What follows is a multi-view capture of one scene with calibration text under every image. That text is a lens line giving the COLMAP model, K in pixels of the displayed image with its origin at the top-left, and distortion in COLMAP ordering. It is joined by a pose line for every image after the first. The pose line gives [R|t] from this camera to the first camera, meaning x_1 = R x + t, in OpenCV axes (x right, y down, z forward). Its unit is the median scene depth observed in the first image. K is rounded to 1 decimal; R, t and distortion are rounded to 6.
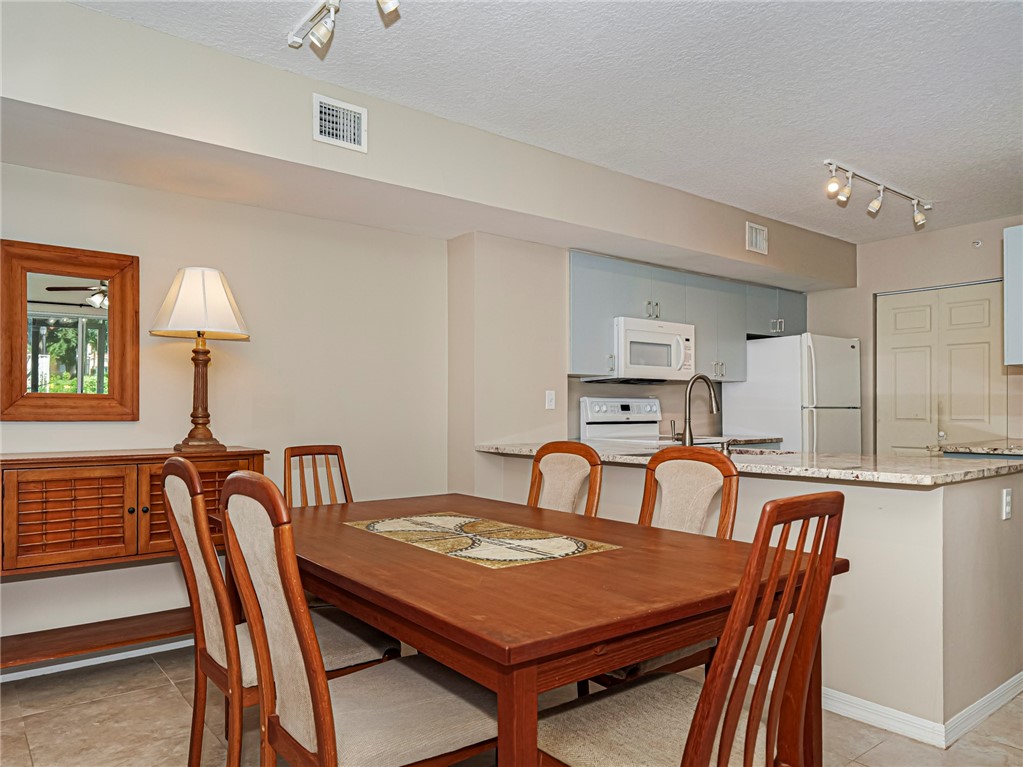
lens RADIAL K [[722.8, 0, 495.6], [0, 722.8, 411.5], [0, 0, 1]] dist [-0.003924, -0.007188]
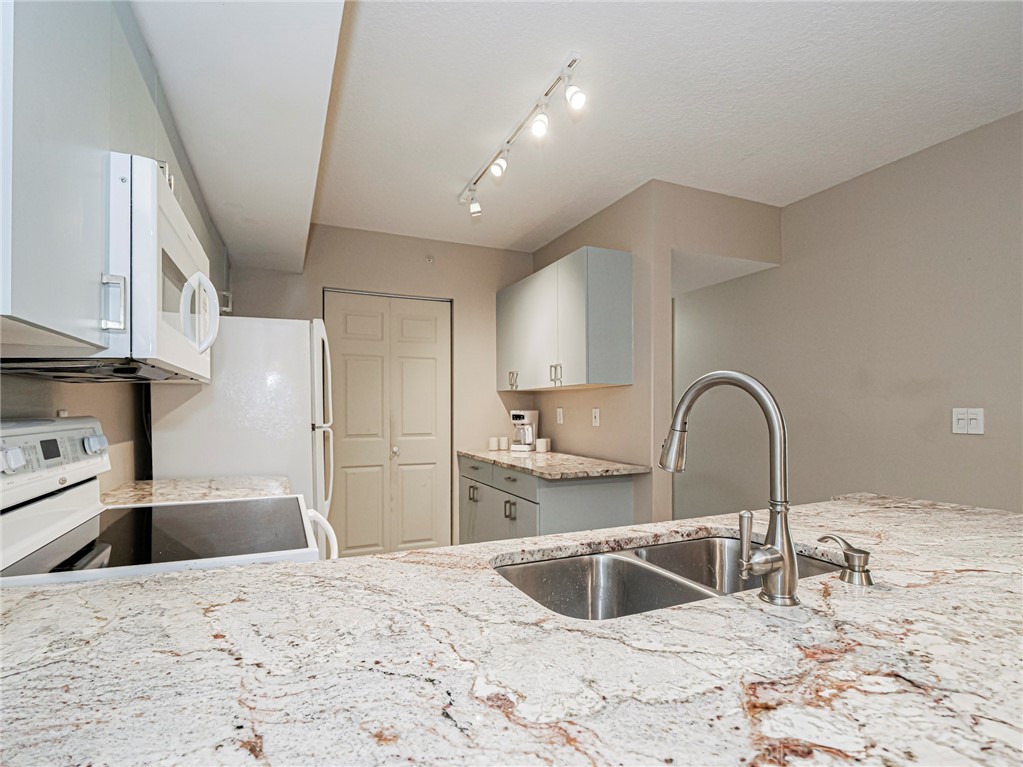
lens RADIAL K [[506.3, 0, 510.7], [0, 506.3, 408.5], [0, 0, 1]] dist [-0.015580, -0.002116]
pose [[0.237893, 0.000749, 0.971291, 0.004778], [0.002214, 0.999997, -0.001313, -0.023503], [-0.971289, 0.002463, 0.237890, 0.740437]]
